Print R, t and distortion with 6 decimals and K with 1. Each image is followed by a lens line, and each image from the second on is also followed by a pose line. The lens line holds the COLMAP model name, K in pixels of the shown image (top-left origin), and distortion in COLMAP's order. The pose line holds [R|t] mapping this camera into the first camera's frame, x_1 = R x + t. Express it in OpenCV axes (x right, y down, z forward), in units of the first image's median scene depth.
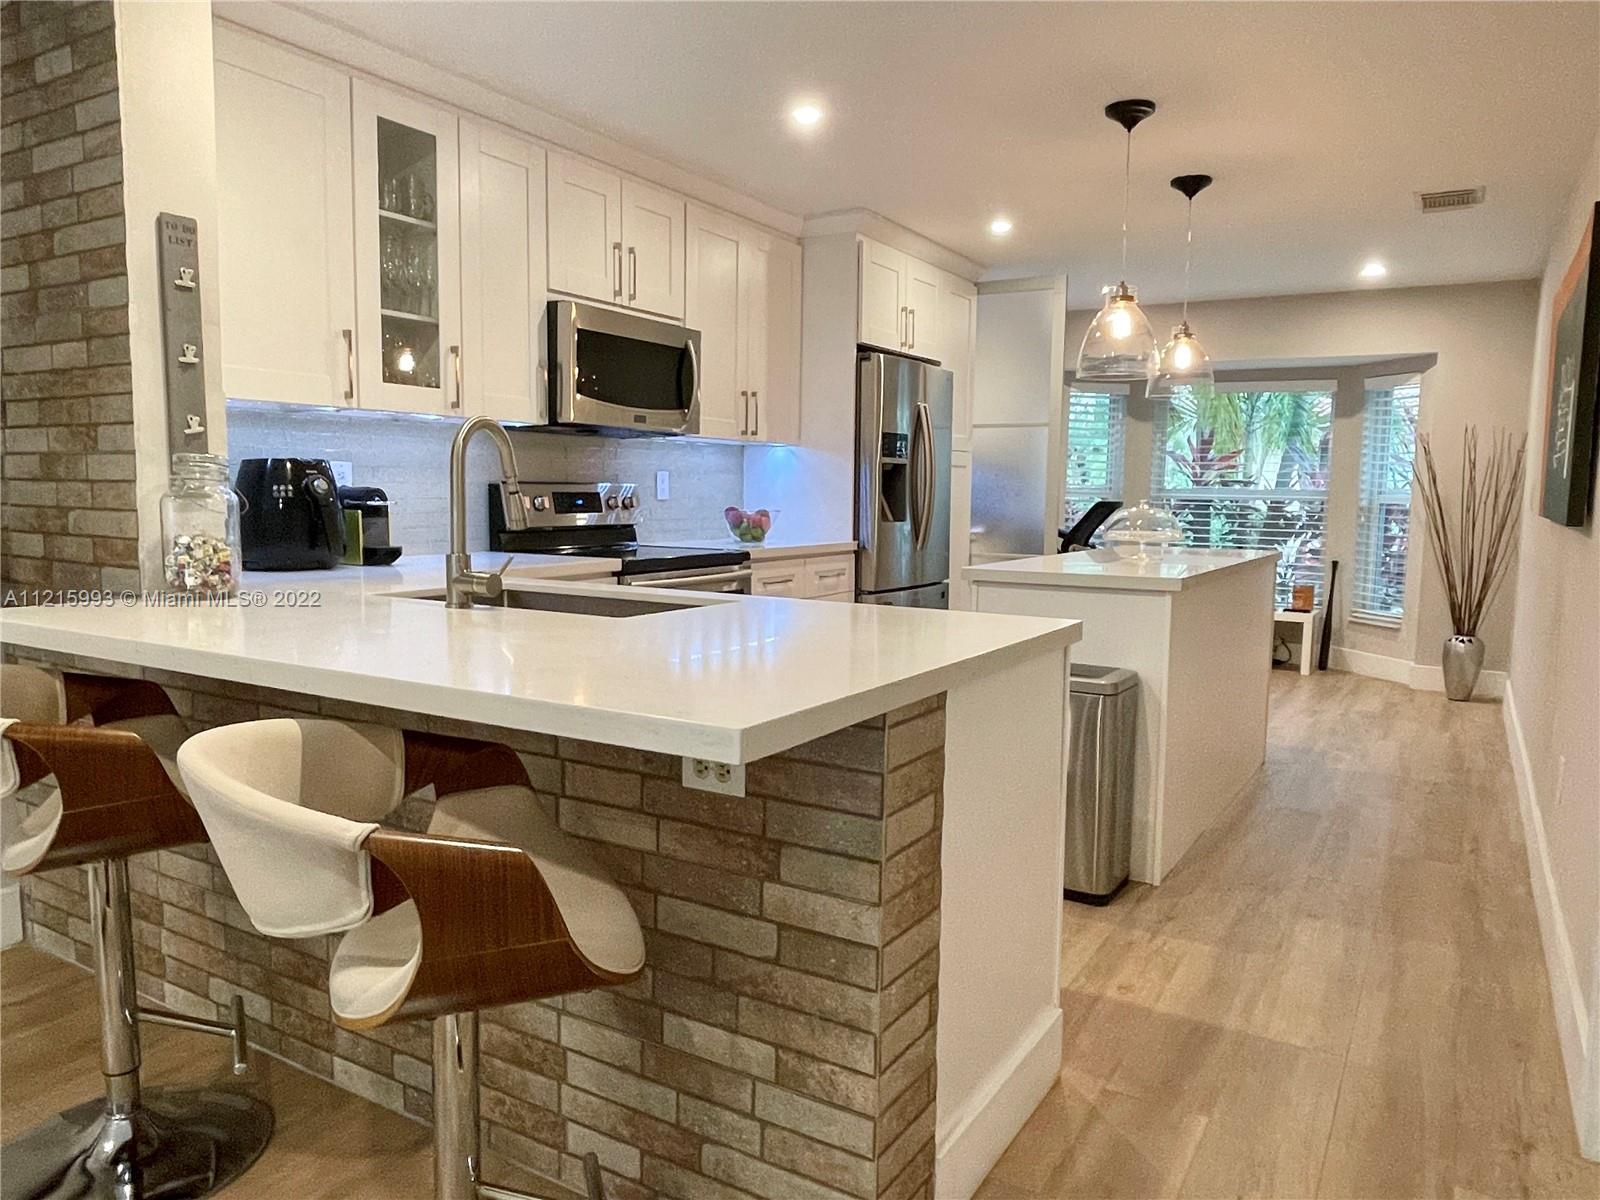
lens RADIAL K [[1087.6, 0, 799.7], [0, 1087.6, 597.8], [0, 0, 1]] dist [0.009117, 0.000660]
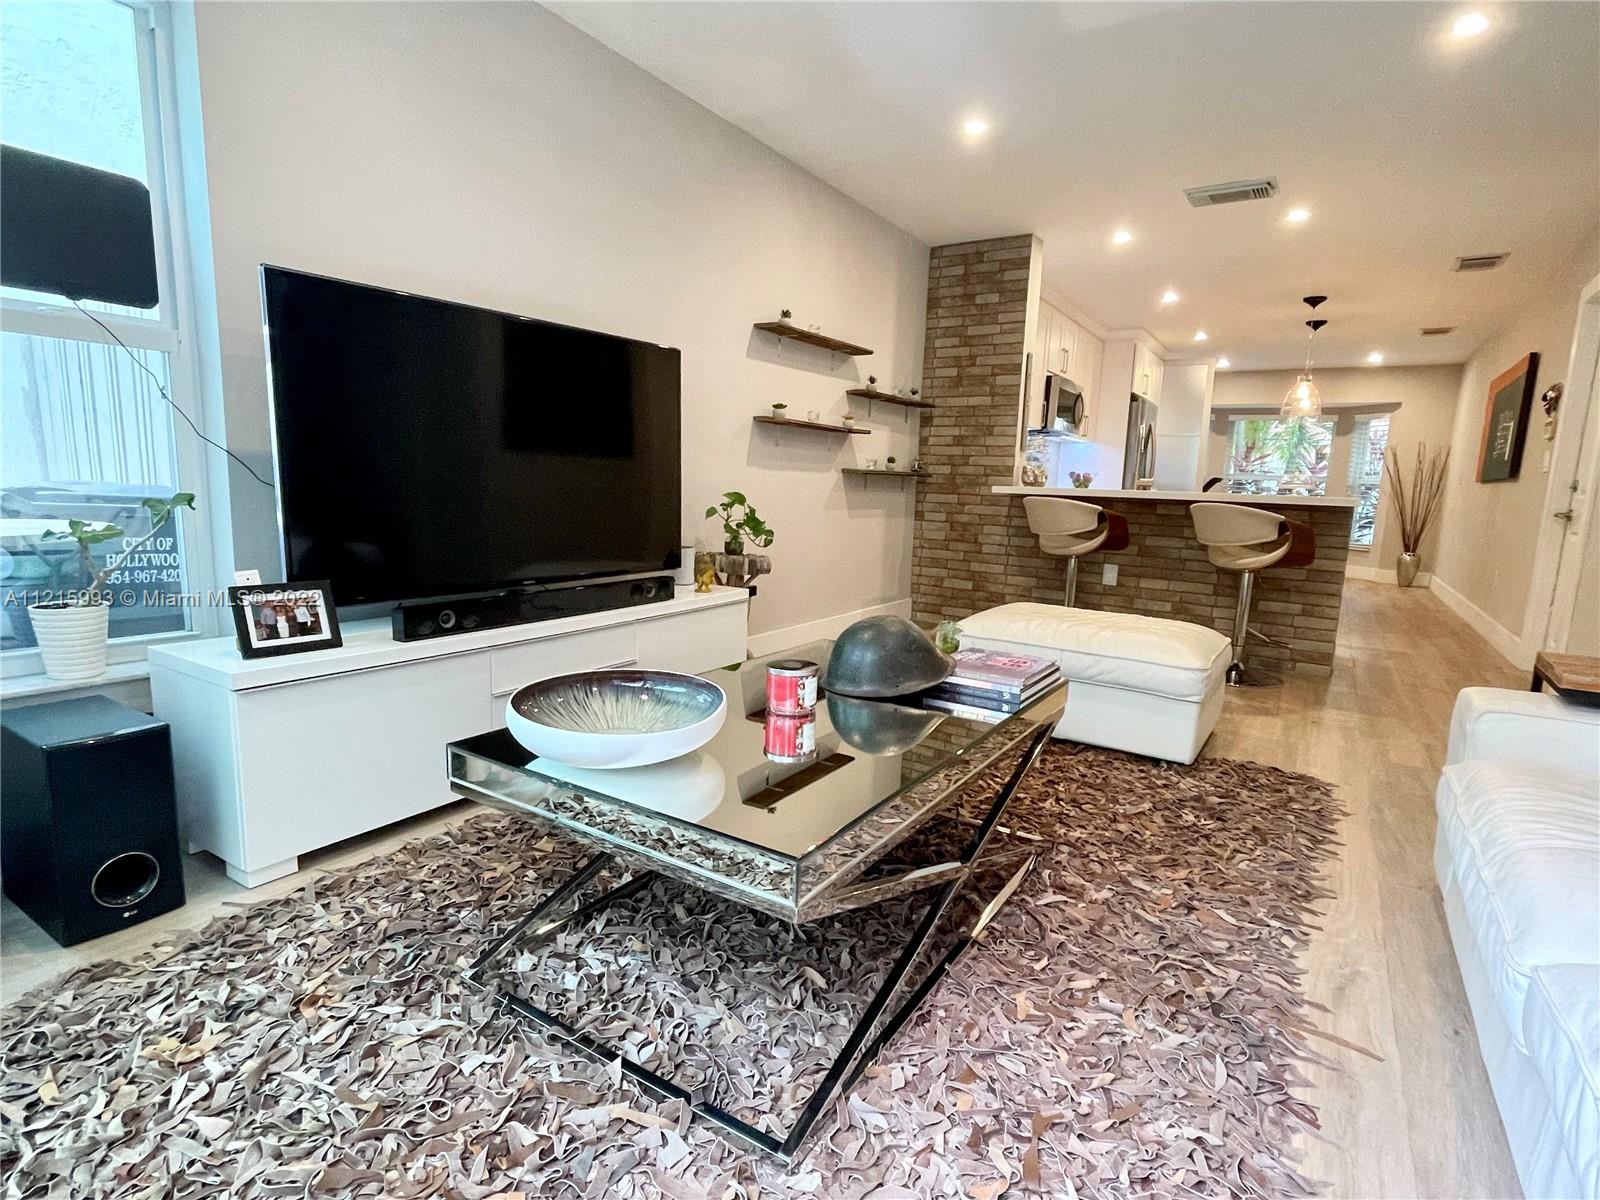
lens RADIAL K [[807.1, 0, 803.0], [0, 807.1, 608.3], [0, 0, 1]] dist [0.000125, 0.000017]
pose [[0.999393, 0.025868, -0.023328, -0.428041], [-0.024630, 0.998350, 0.051870, 0.087129], [0.024631, -0.051264, 0.998381, -0.451892]]
